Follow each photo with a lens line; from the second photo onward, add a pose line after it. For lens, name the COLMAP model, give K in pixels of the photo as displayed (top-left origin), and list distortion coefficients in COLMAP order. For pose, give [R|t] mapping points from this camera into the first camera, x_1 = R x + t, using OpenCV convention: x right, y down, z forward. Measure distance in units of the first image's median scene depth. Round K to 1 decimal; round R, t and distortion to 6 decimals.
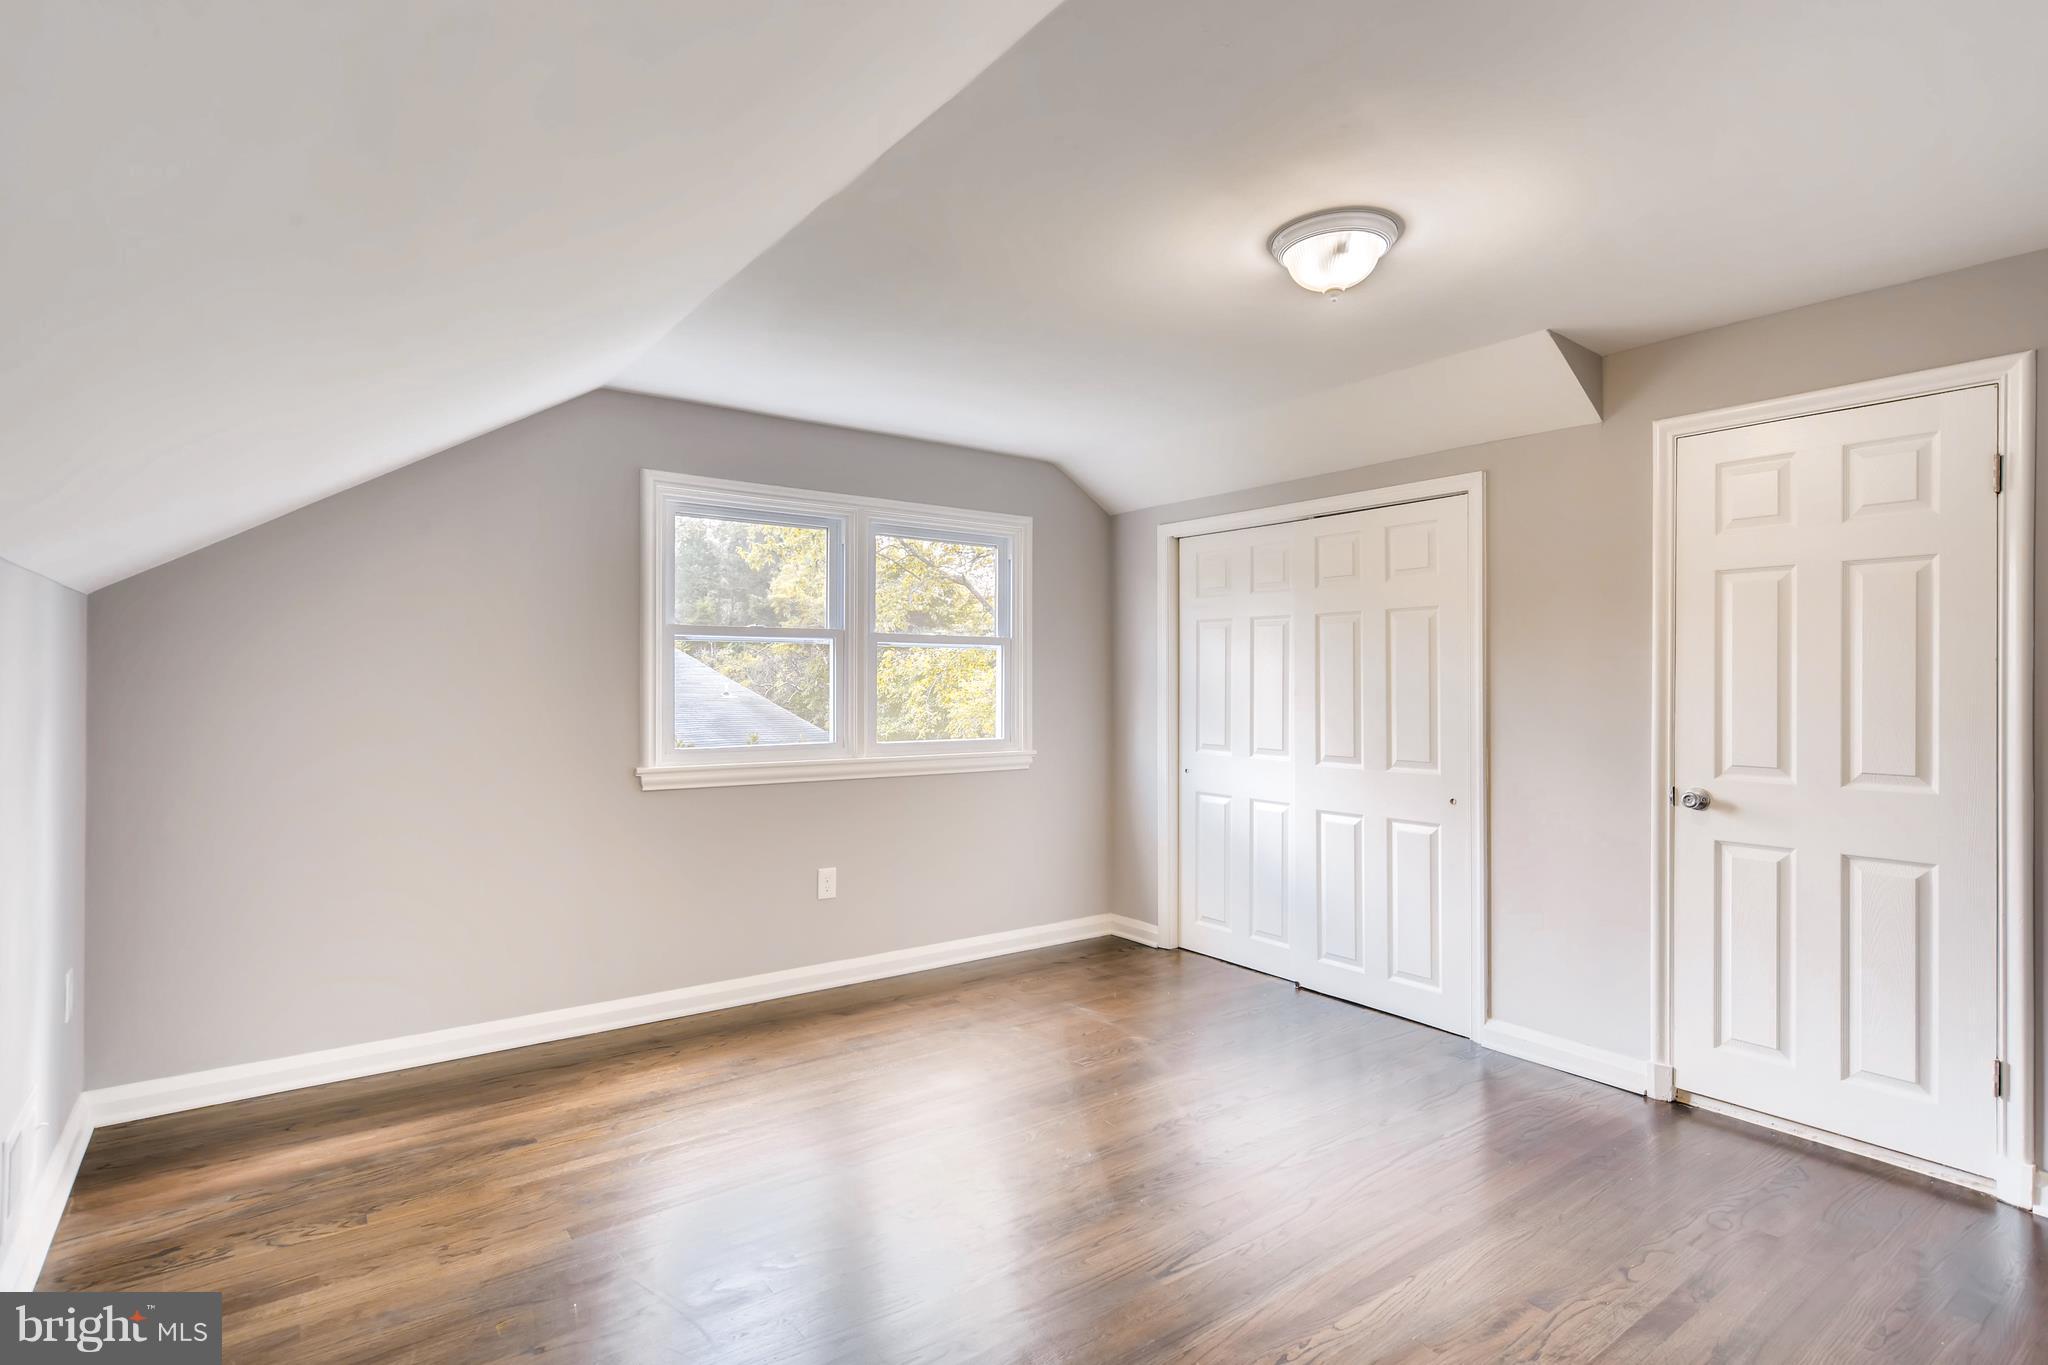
lens RADIAL K [[1036.6, 0, 1025.0], [0, 1036.6, 670.9], [0, 0, 1]] dist [-0.007098, 0.004446]
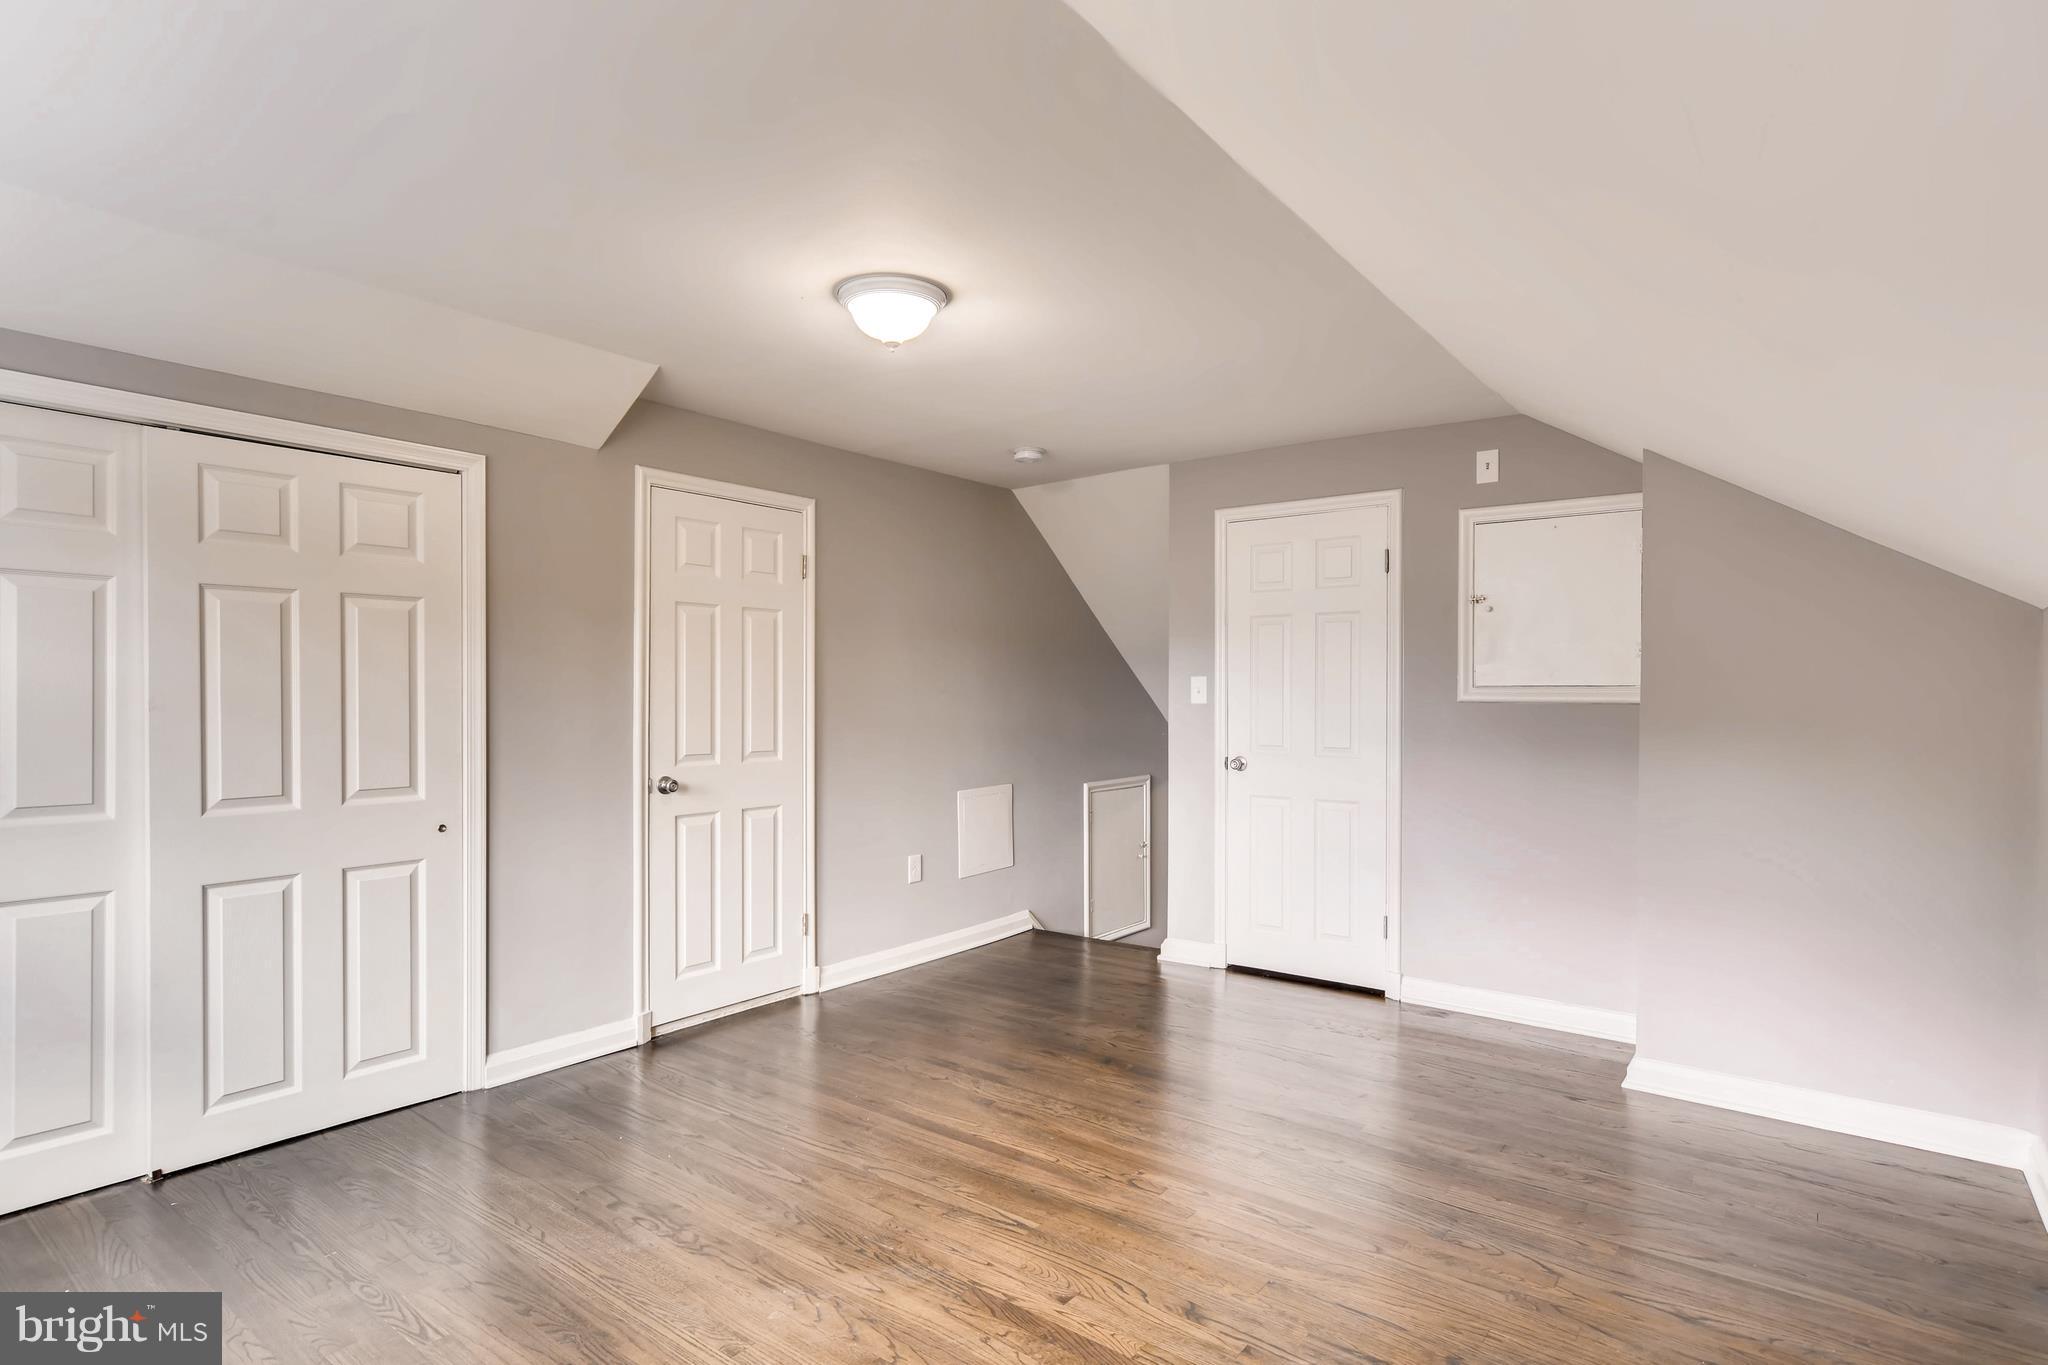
lens RADIAL K [[1036.6, 0, 1025.8], [0, 1036.6, 699.7], [0, 0, 1]] dist [-0.007098, 0.004446]
pose [[-0.269121, -0.009213, 0.963062, -0.636995], [-0.013314, 0.999894, 0.005845, 0.009196], [-0.963014, -0.011250, -0.269216, 0.898065]]
